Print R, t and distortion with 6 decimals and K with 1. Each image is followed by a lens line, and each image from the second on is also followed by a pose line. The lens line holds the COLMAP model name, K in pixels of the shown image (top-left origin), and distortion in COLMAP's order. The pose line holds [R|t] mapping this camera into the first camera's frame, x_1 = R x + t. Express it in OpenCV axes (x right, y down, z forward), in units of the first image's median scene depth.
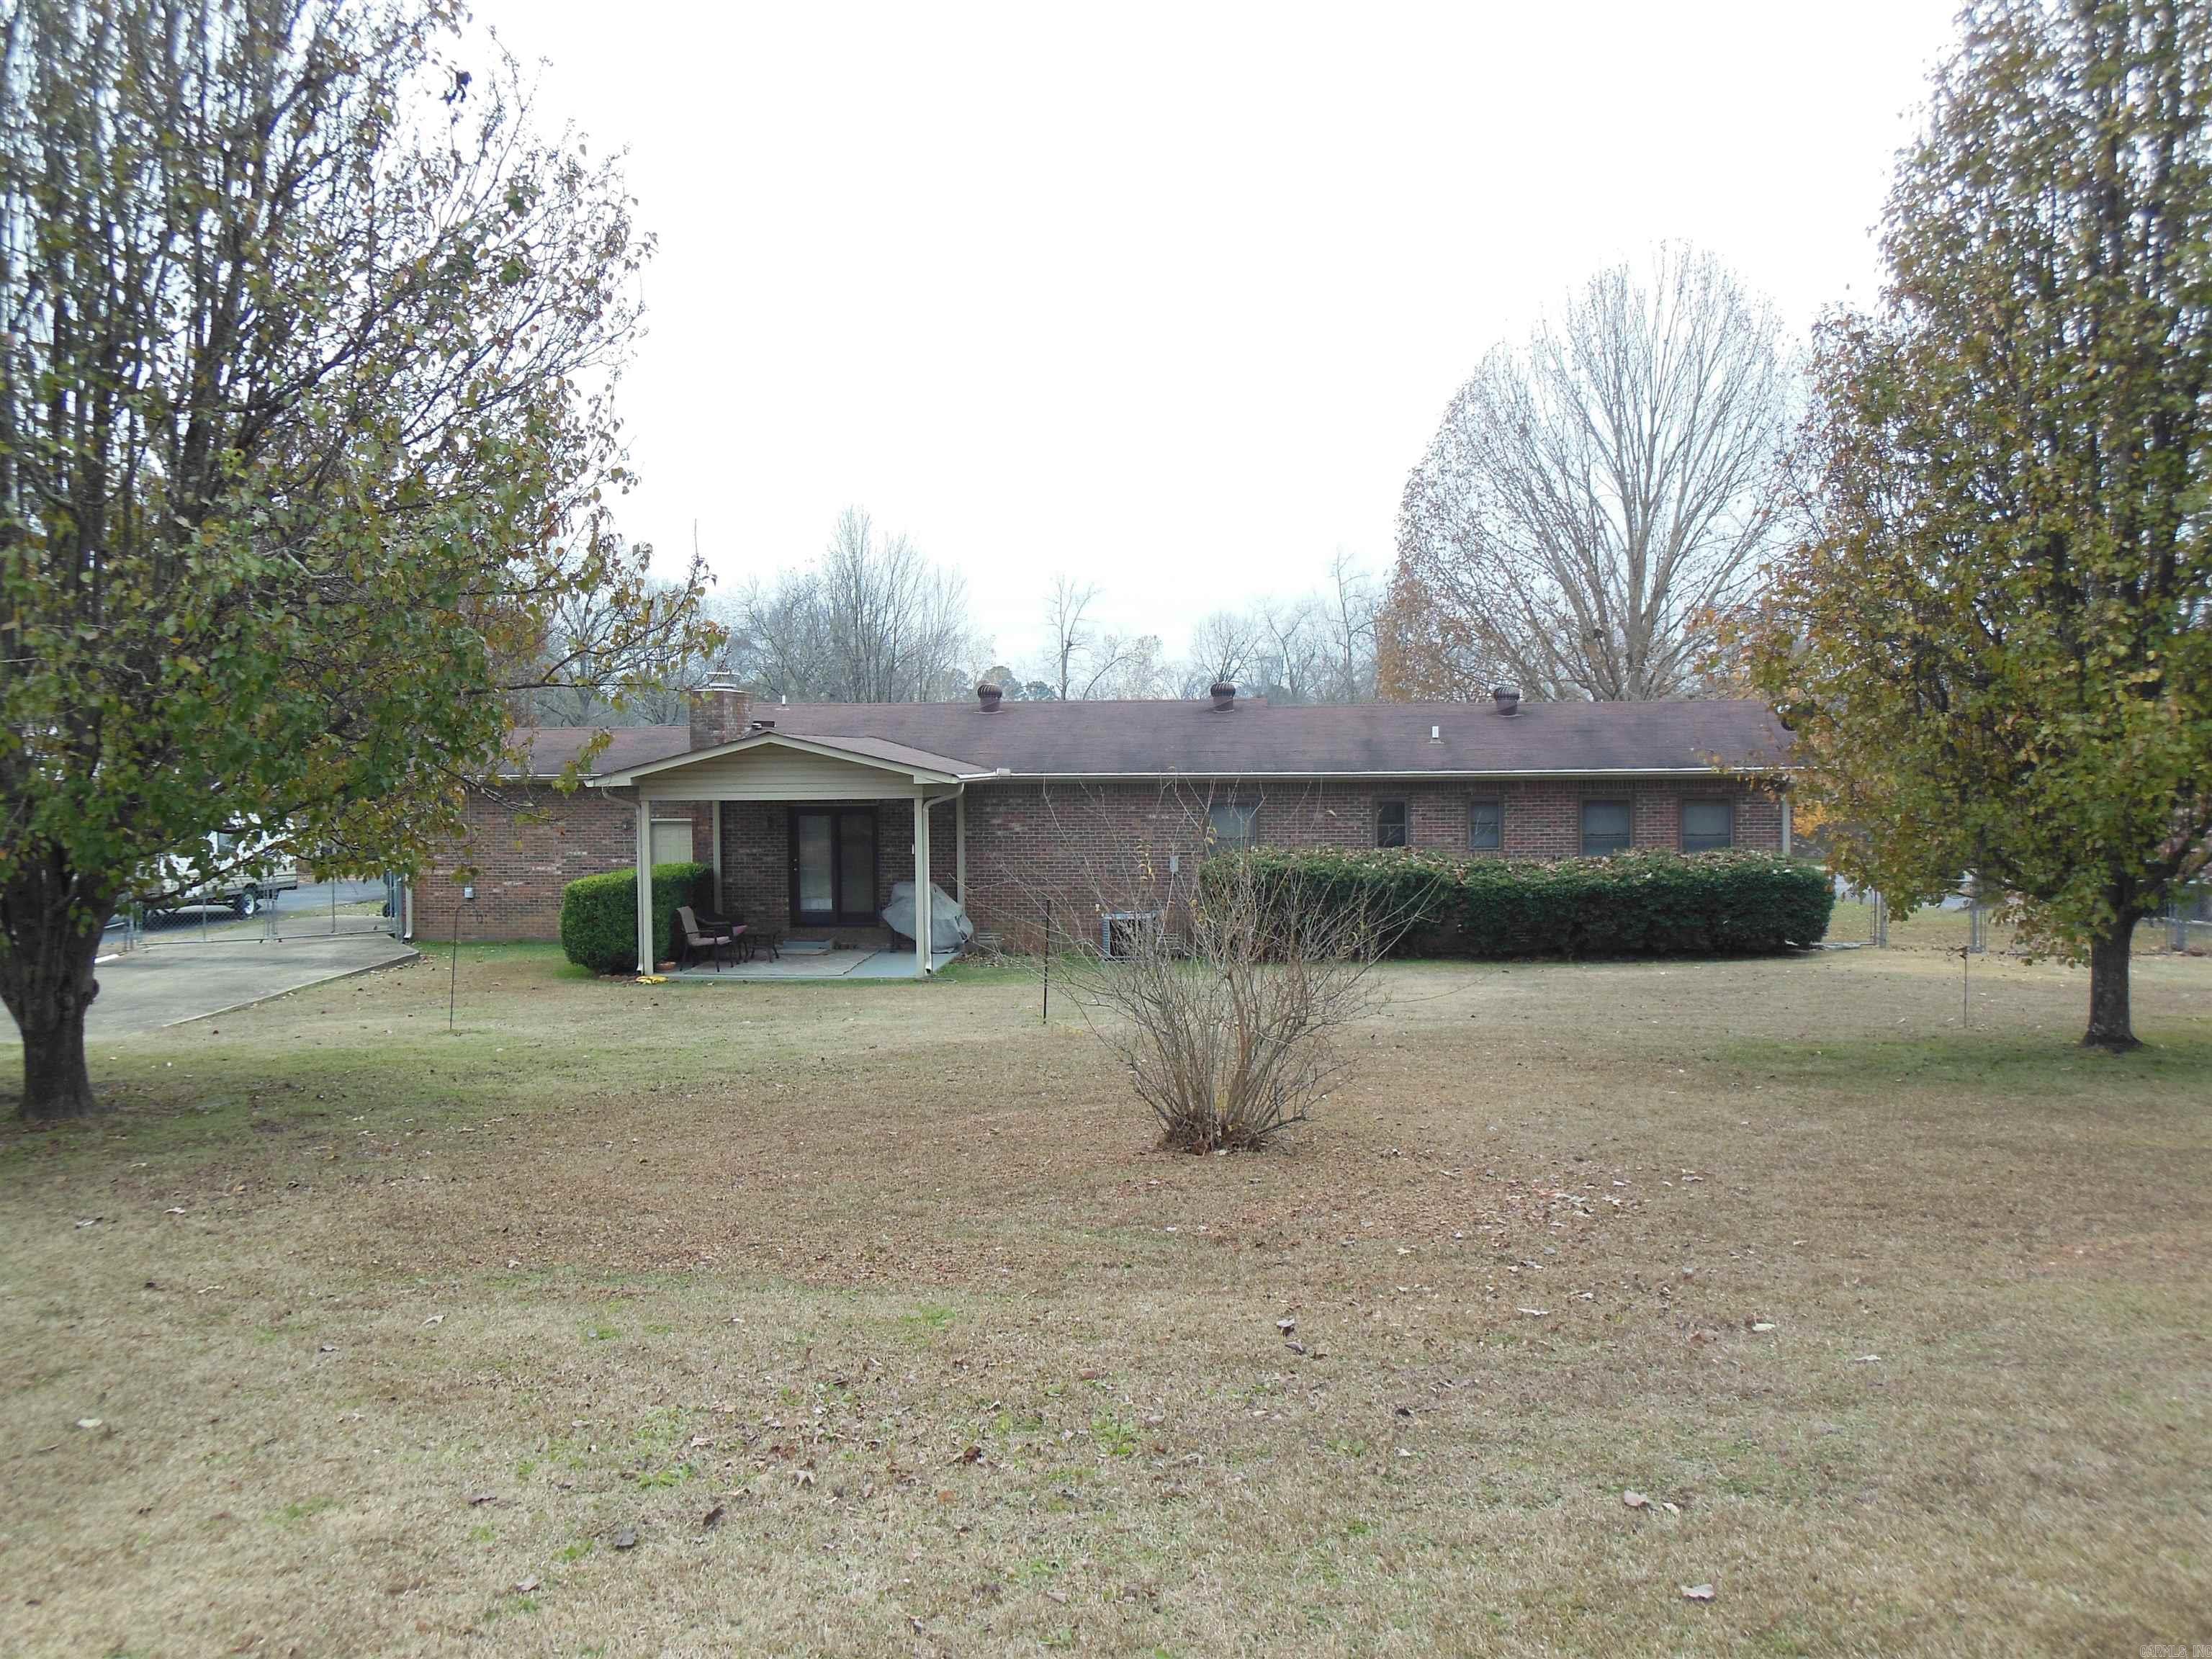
lens RADIAL K [[1834.2, 0, 1106.3], [0, 1834.2, 792.9], [0, 0, 1]] dist [-0.076309, 0.000460]
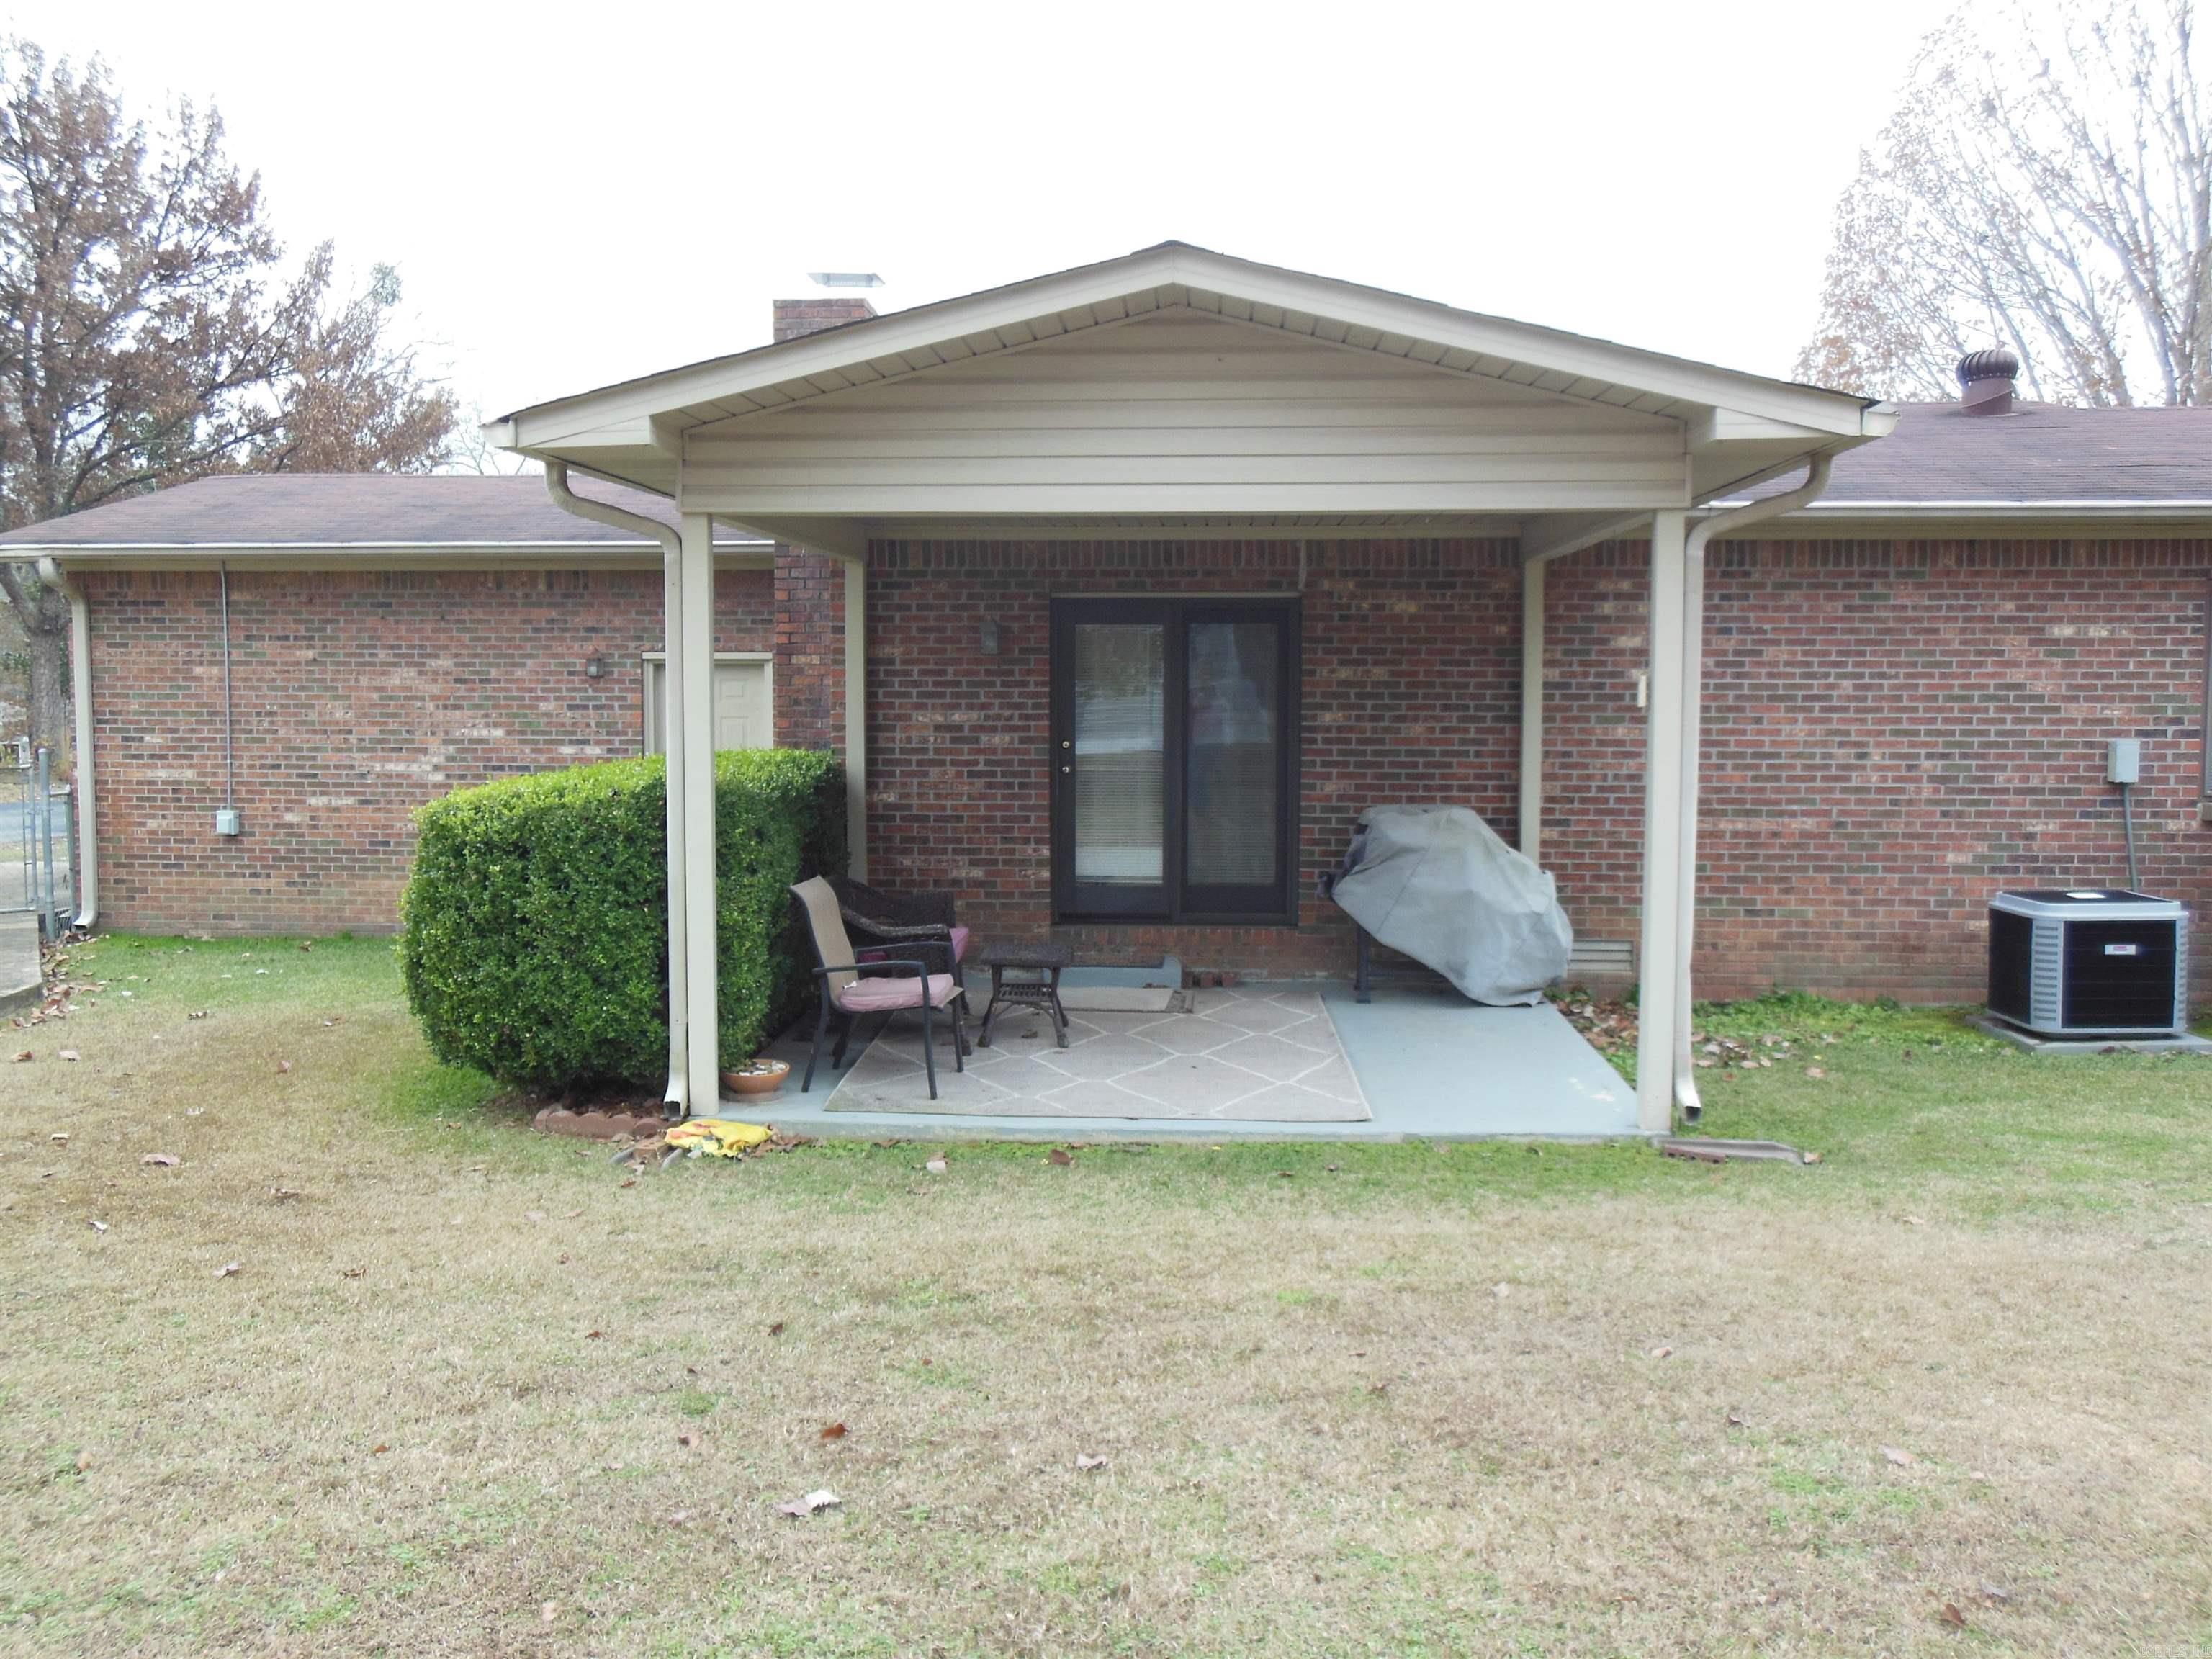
lens RADIAL K [[1986.5, 0, 1106.0], [0, 1986.5, 829.5], [0, 0, 1]] dist [0.035416, 0.023052]
pose [[0.999904, 0.008968, 0.010564, -0.176534], [-0.009588, 0.998146, 0.060107, 0.031490], [-0.010005, -0.060203, 0.998136, 0.632786]]
